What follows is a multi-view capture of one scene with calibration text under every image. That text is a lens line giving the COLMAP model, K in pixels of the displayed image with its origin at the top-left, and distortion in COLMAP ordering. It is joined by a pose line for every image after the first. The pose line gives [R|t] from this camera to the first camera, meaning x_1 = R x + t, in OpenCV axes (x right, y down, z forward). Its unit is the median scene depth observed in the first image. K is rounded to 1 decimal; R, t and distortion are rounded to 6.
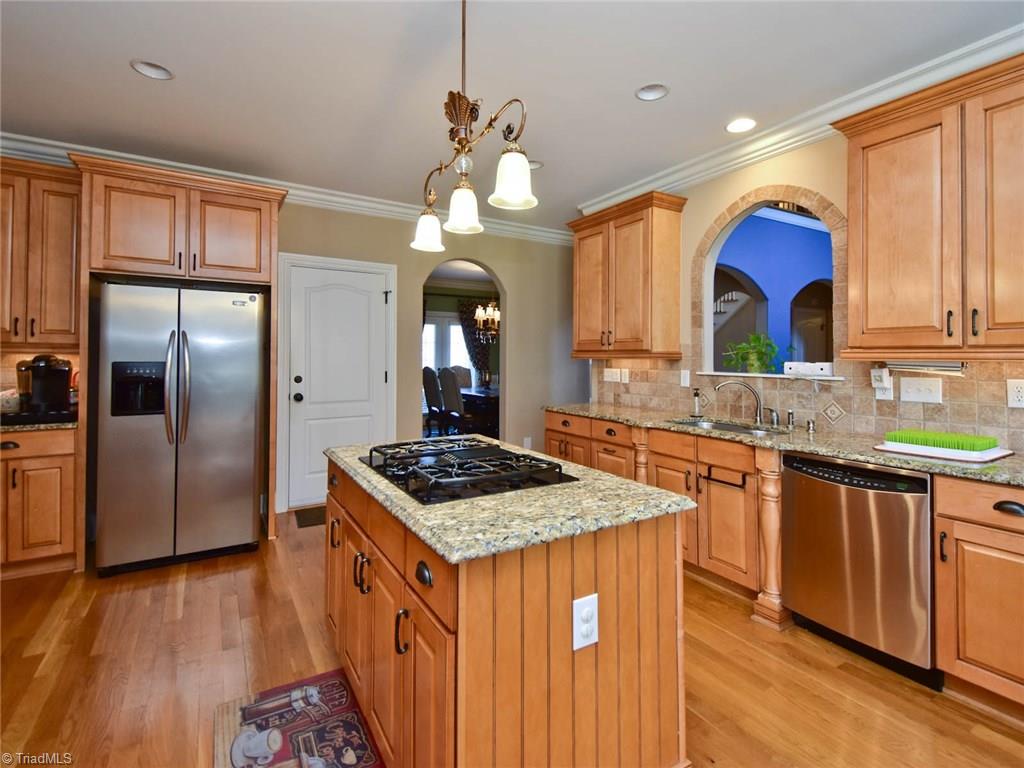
lens RADIAL K [[495.4, 0, 513.4], [0, 495.4, 351.8], [0, 0, 1]] dist [0.015778, -0.000119]
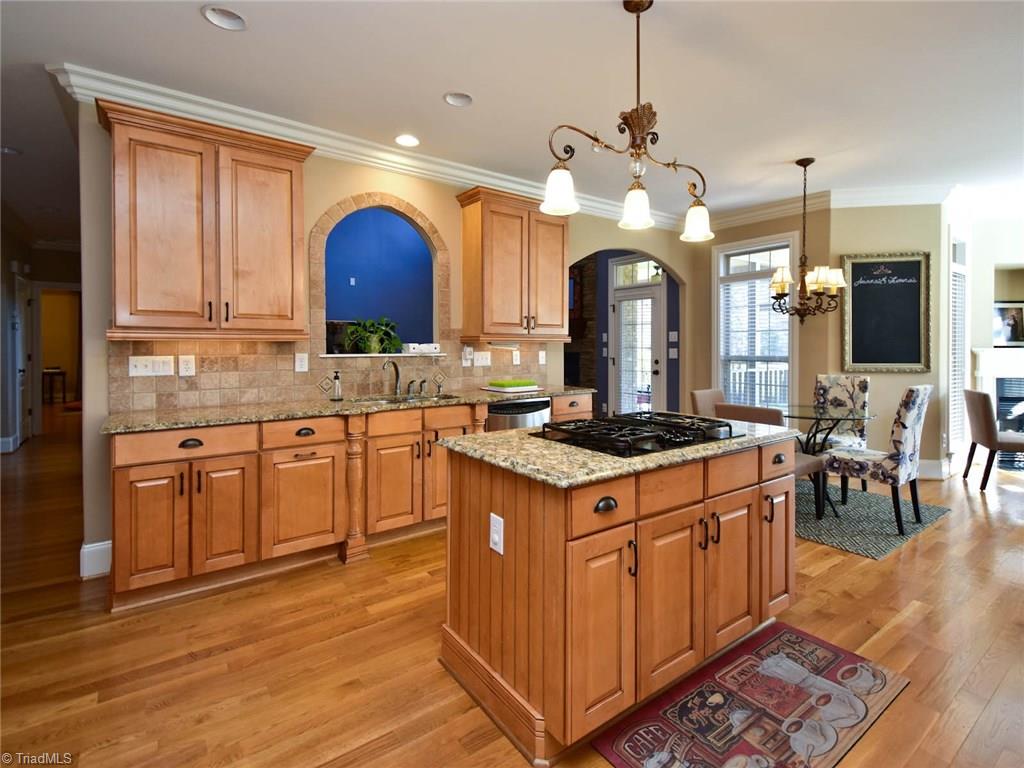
lens RADIAL K [[503.2, 0, 528.9], [0, 503.2, 347.4], [0, 0, 1]] dist [0.039977, -0.000392]
pose [[-0.086596, -0.015360, 0.996125, -0.863388], [-0.013650, 0.999806, 0.014230, 0.009144], [-0.996150, -0.012365, -0.086789, 0.925728]]
